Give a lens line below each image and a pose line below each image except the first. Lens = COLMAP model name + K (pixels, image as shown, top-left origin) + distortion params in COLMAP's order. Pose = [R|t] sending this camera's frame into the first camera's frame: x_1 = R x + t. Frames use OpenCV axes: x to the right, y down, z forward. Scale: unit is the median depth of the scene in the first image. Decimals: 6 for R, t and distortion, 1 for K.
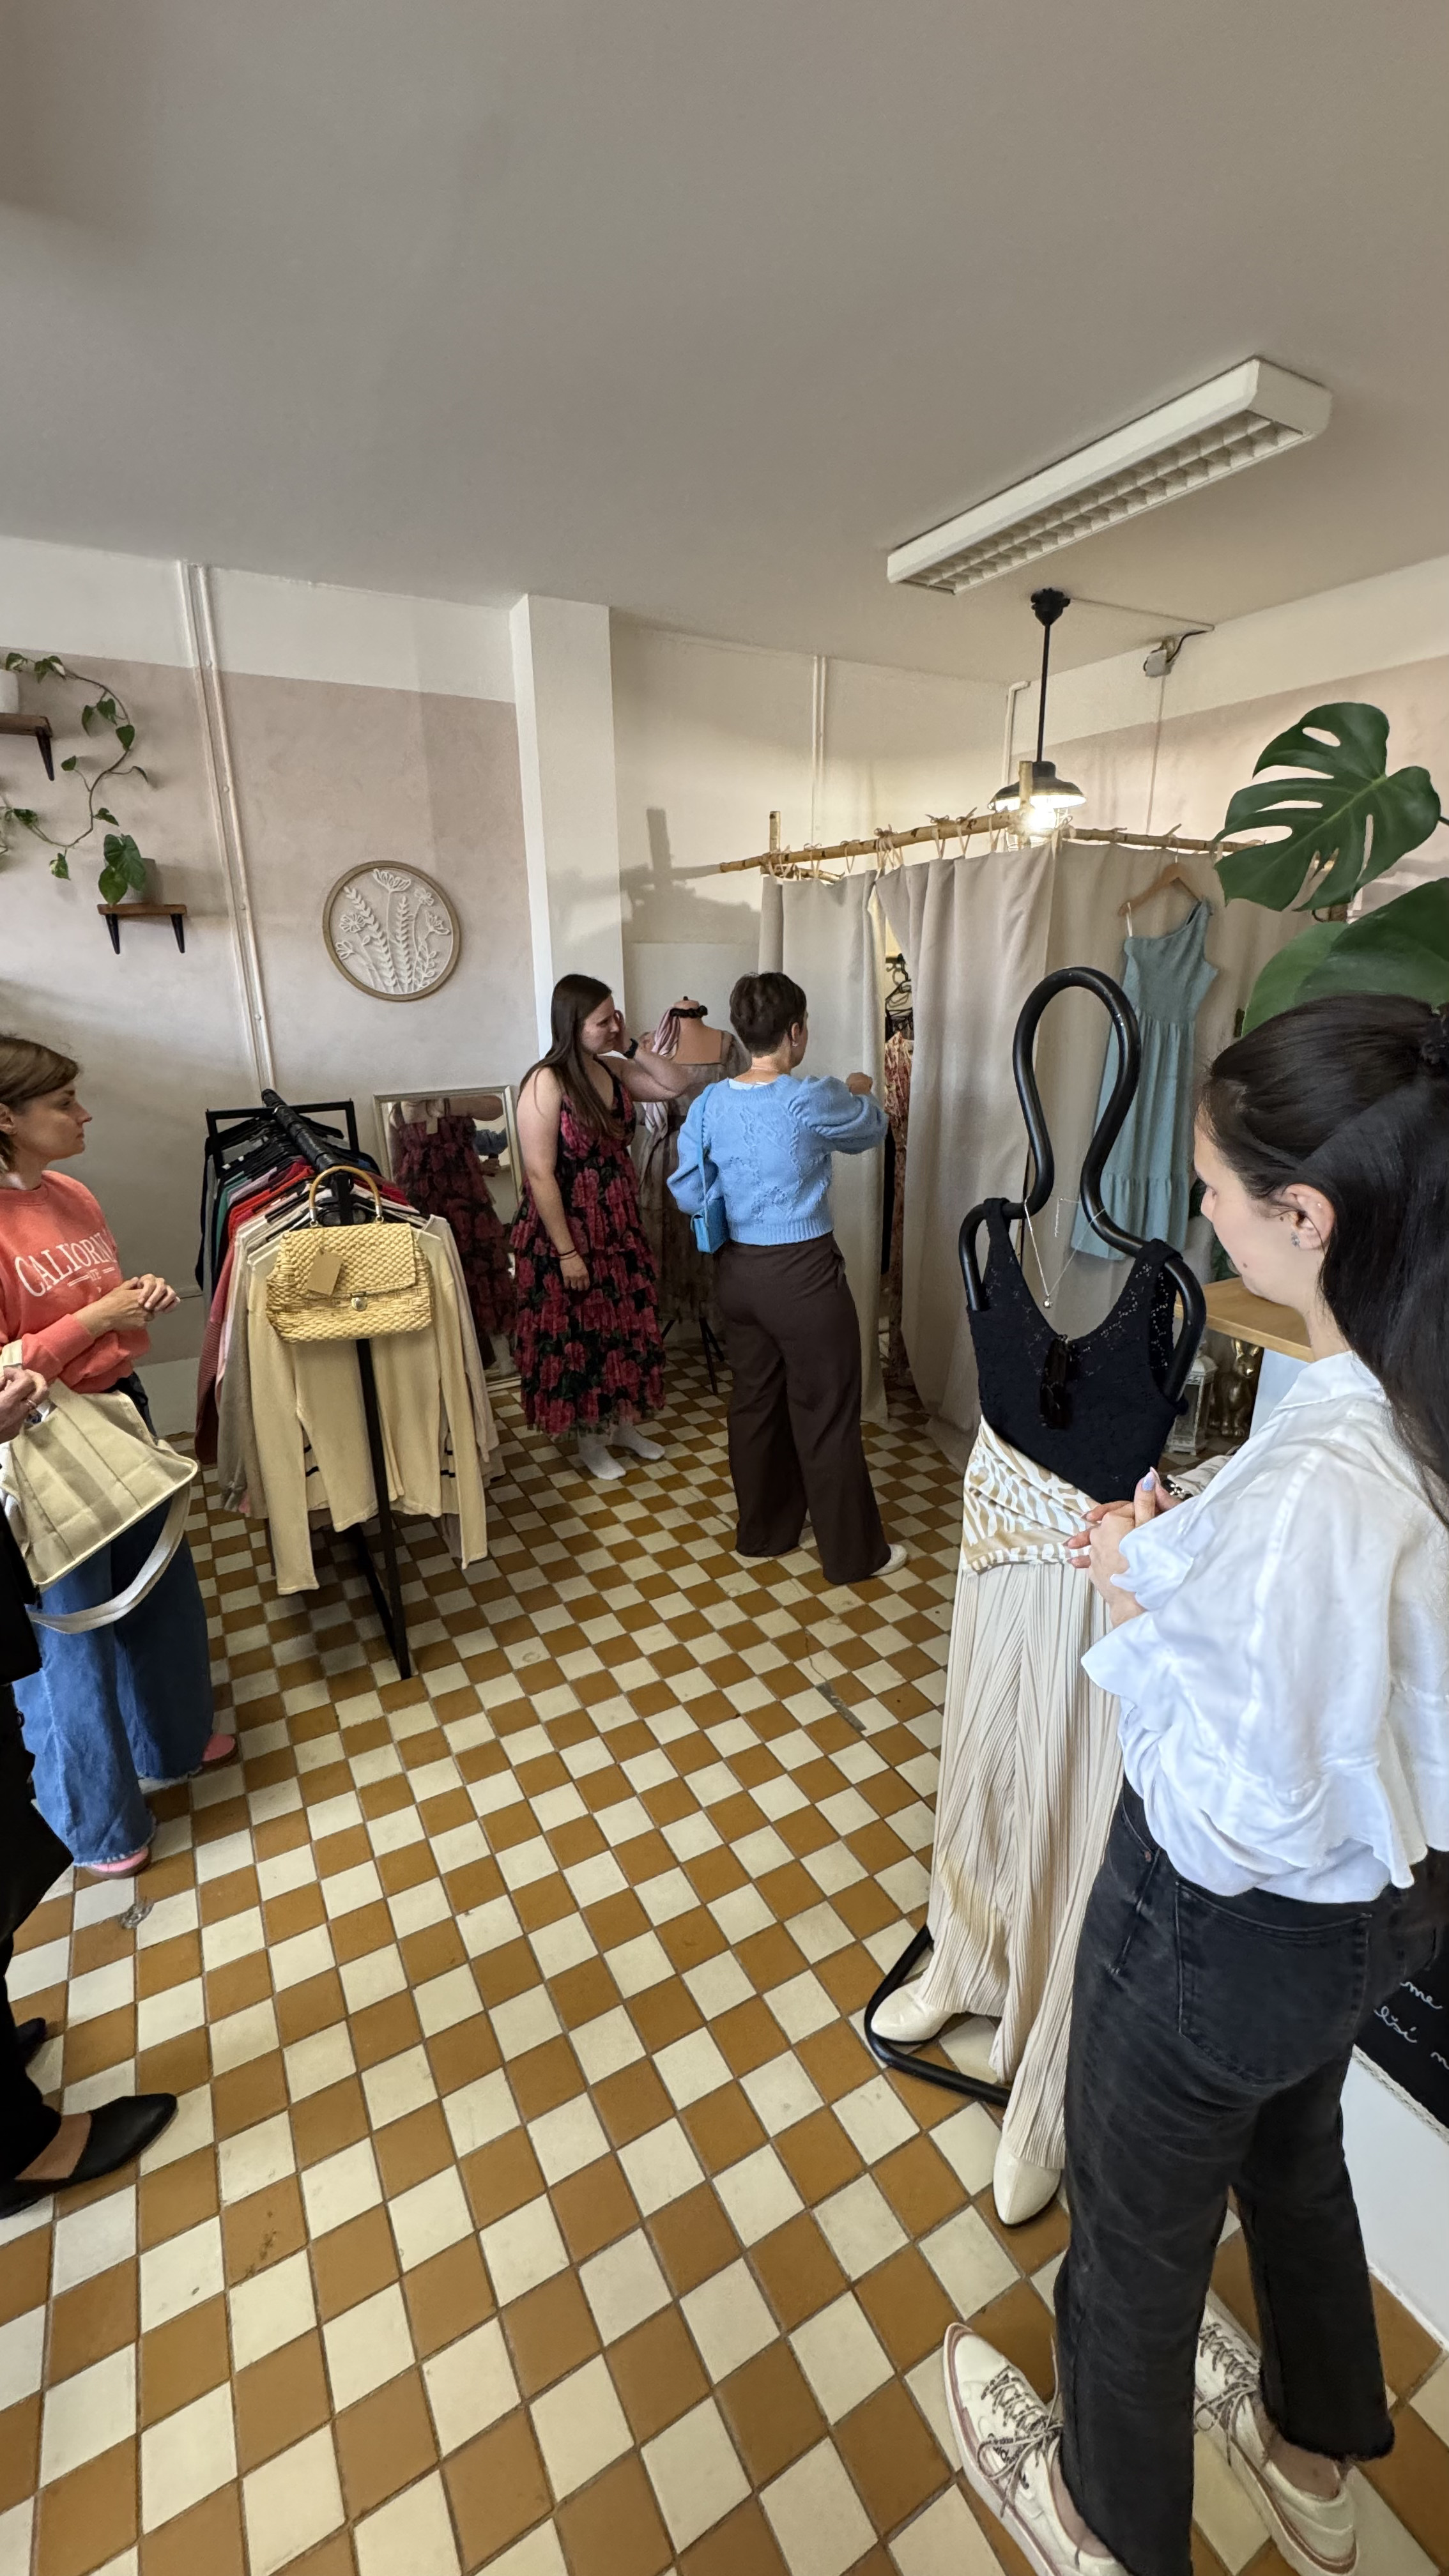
lens RADIAL K [[1030.0, 0, 732.3], [0, 1030.0, 1285.7], [0, 0, 1]] dist [-0.003372, 0.000830]
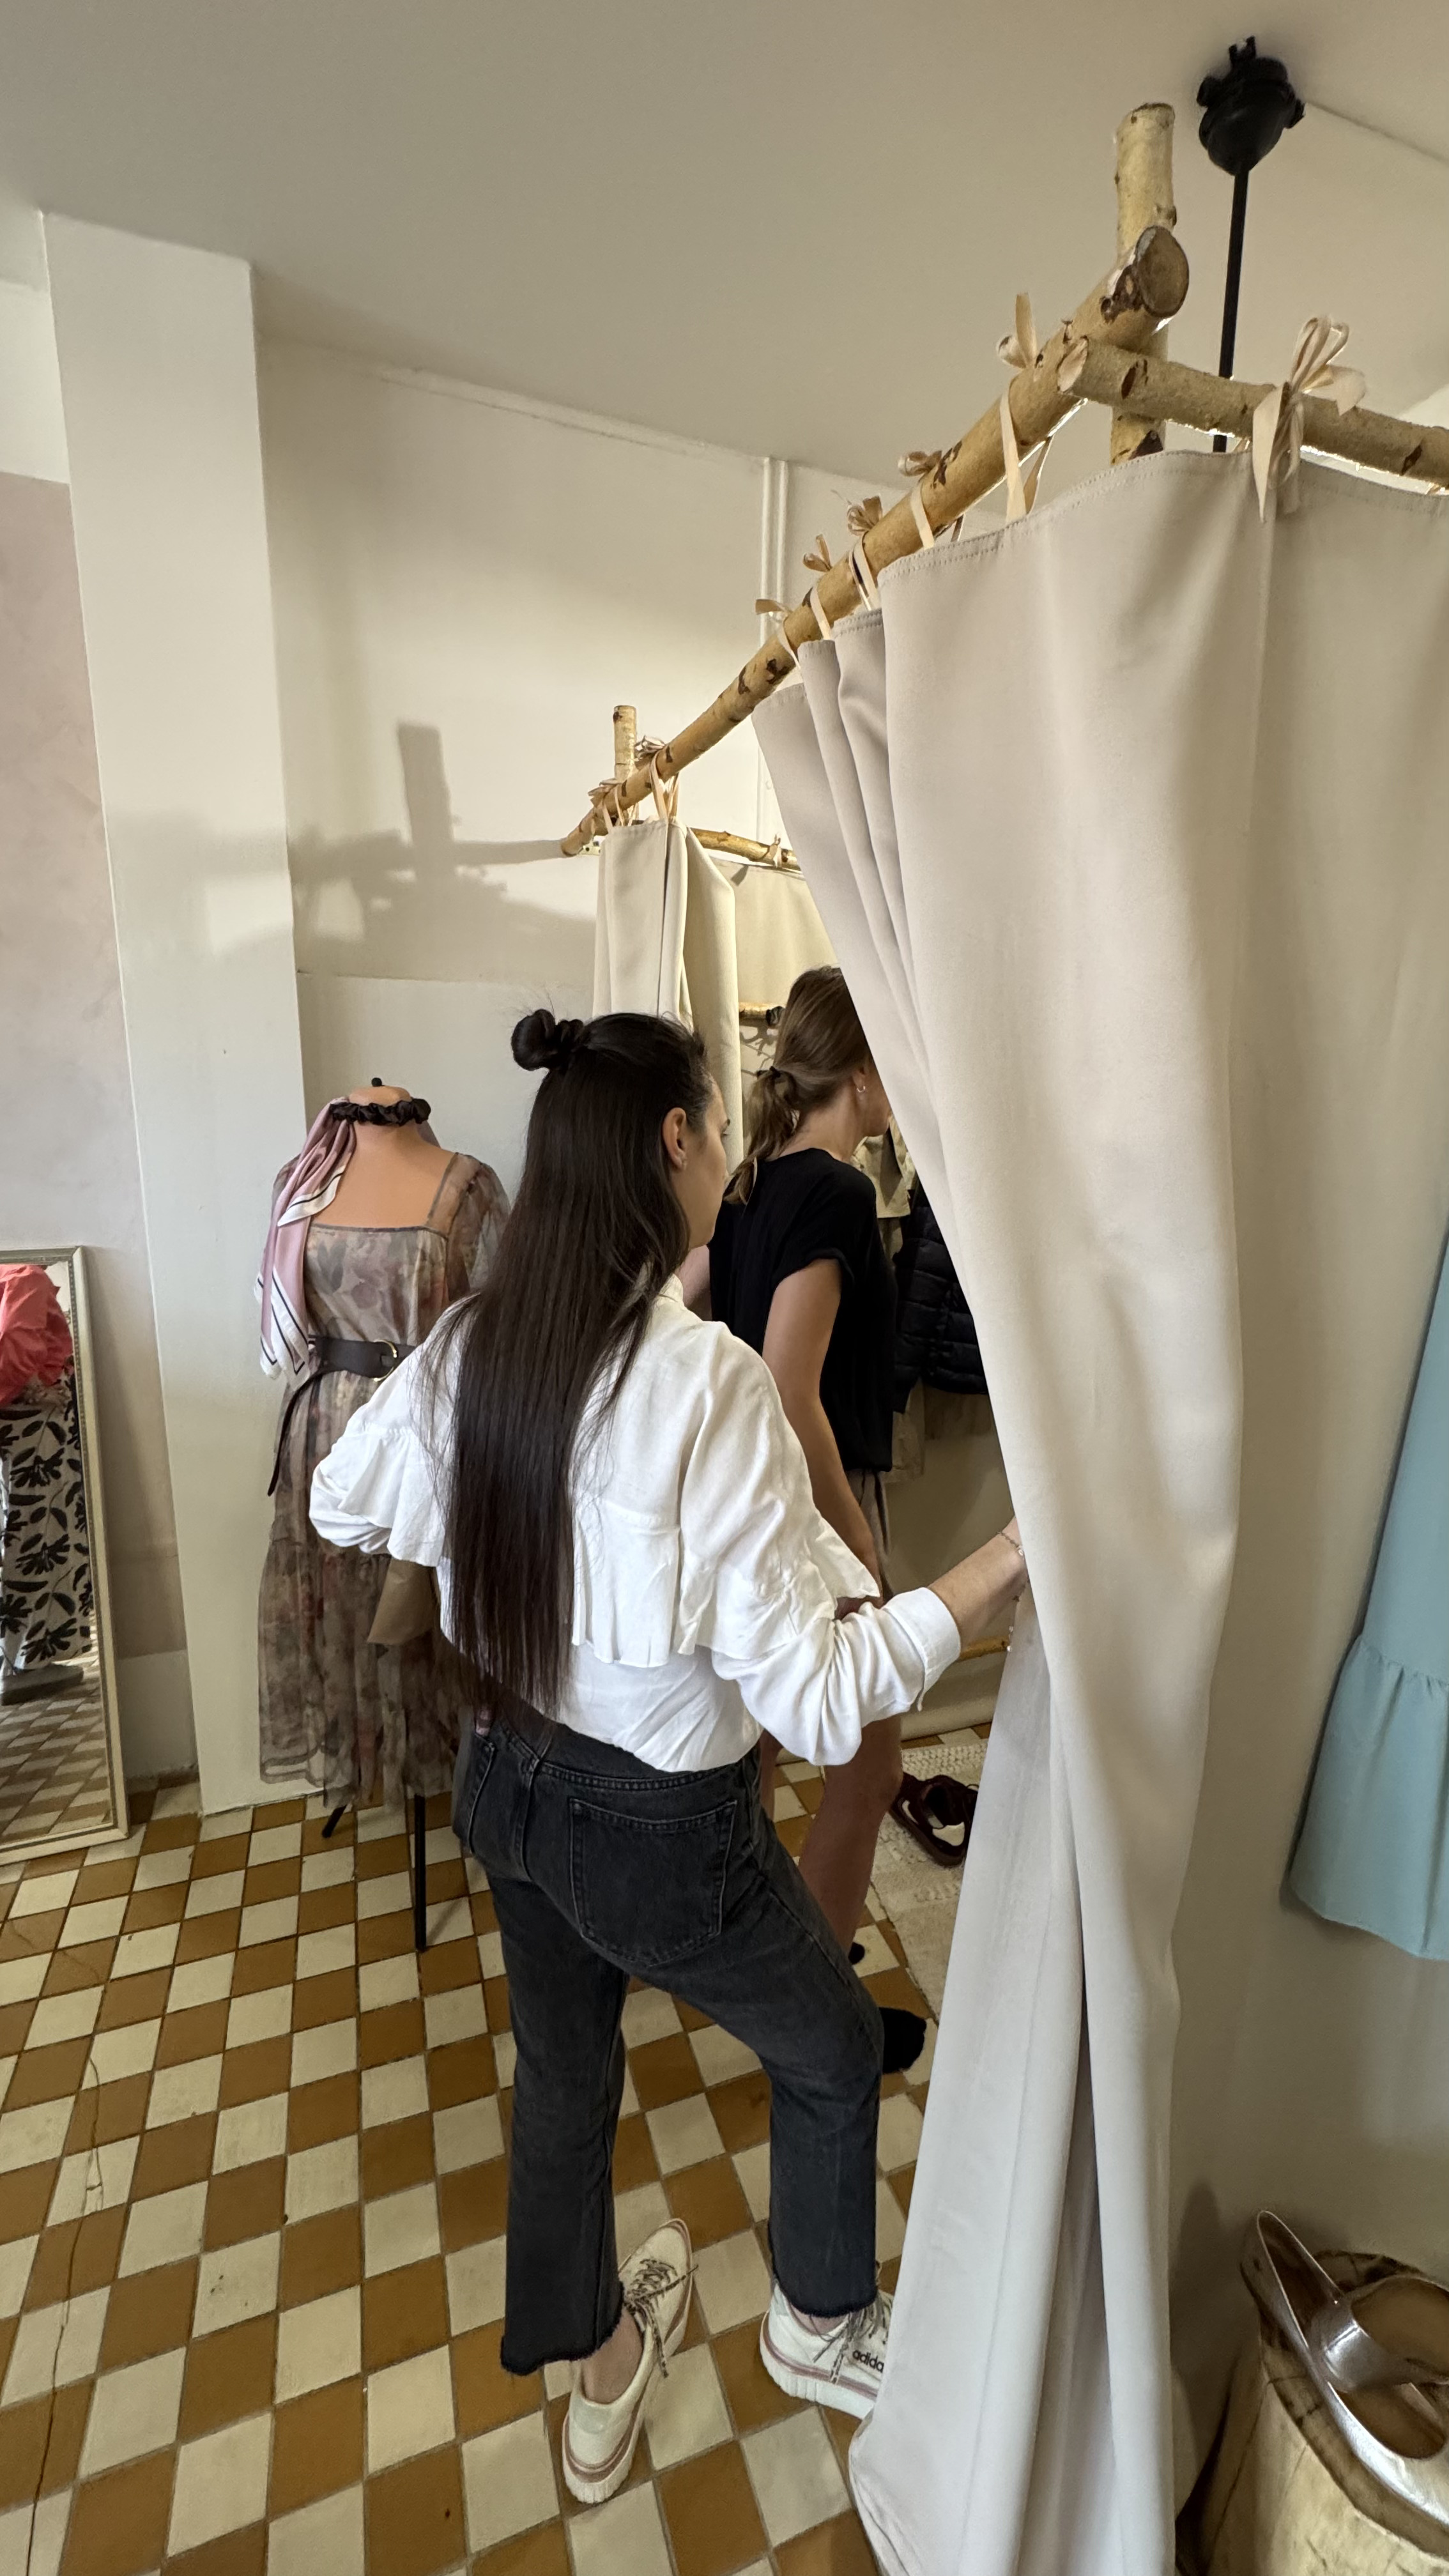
lens RADIAL K [[1030.0, 0, 735.0], [0, 1030.0, 1288.7], [0, 0, 1]] dist [-0.003372, 0.000830]
pose [[0.986880, 0.053205, -0.152440, 0.206748], [-0.069378, 0.992278, -0.102820, -0.172732], [0.145792, 0.112047, 0.982950, 0.659930]]
